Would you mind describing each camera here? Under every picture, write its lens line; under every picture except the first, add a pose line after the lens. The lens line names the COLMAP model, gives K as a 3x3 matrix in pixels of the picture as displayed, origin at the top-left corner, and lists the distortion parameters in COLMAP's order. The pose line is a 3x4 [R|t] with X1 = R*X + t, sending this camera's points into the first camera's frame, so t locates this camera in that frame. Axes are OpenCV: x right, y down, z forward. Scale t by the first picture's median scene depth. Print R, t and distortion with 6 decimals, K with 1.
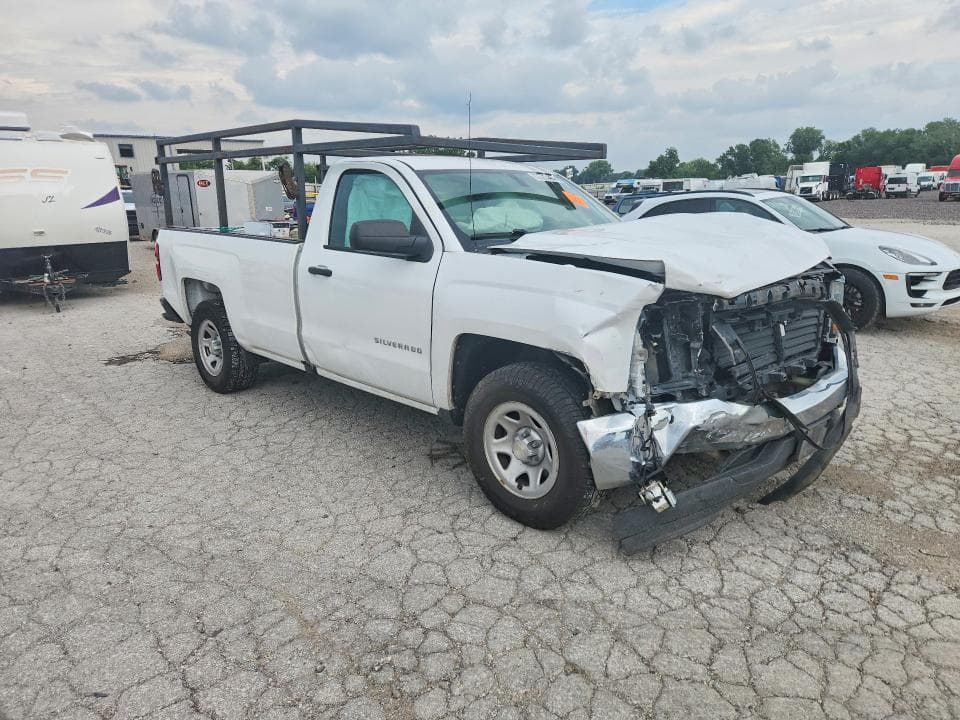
lens RADIAL K [[643.8, 0, 487.1], [0, 643.8, 351.3], [0, 0, 1]] dist [0.057089, -0.044105]
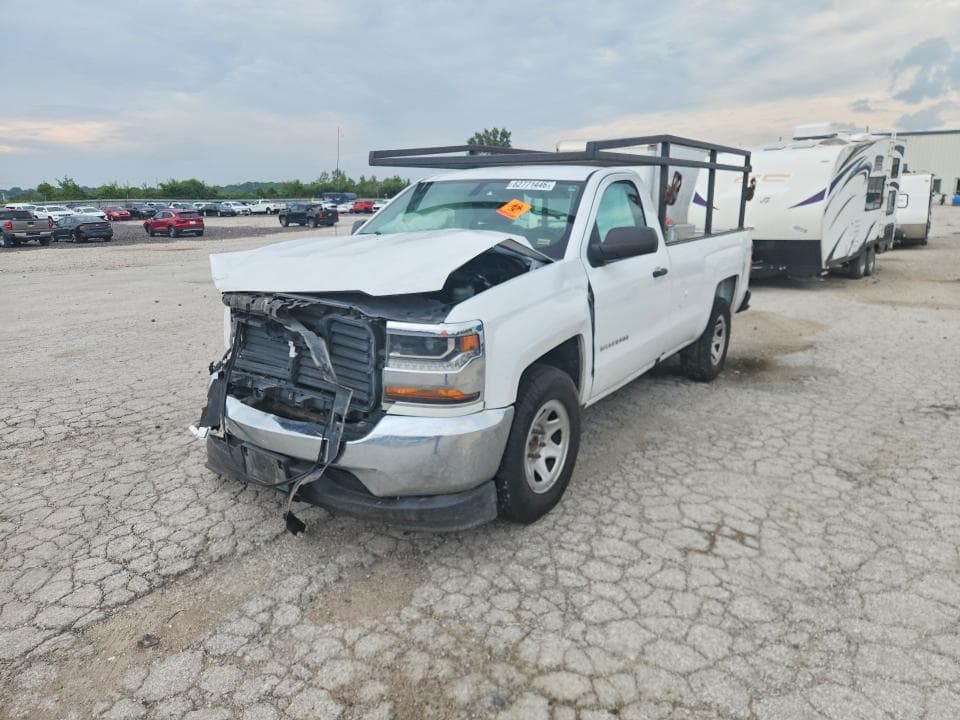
lens RADIAL K [[643.8, 0, 497.3], [0, 643.8, 357.5], [0, 0, 1]] dist [0.057089, -0.044105]
pose [[0.199889, 0.243205, -0.949155, 1.345693], [-0.231132, 0.953071, 0.195533, -0.264976], [0.952167, 0.180295, 0.246721, 1.002408]]
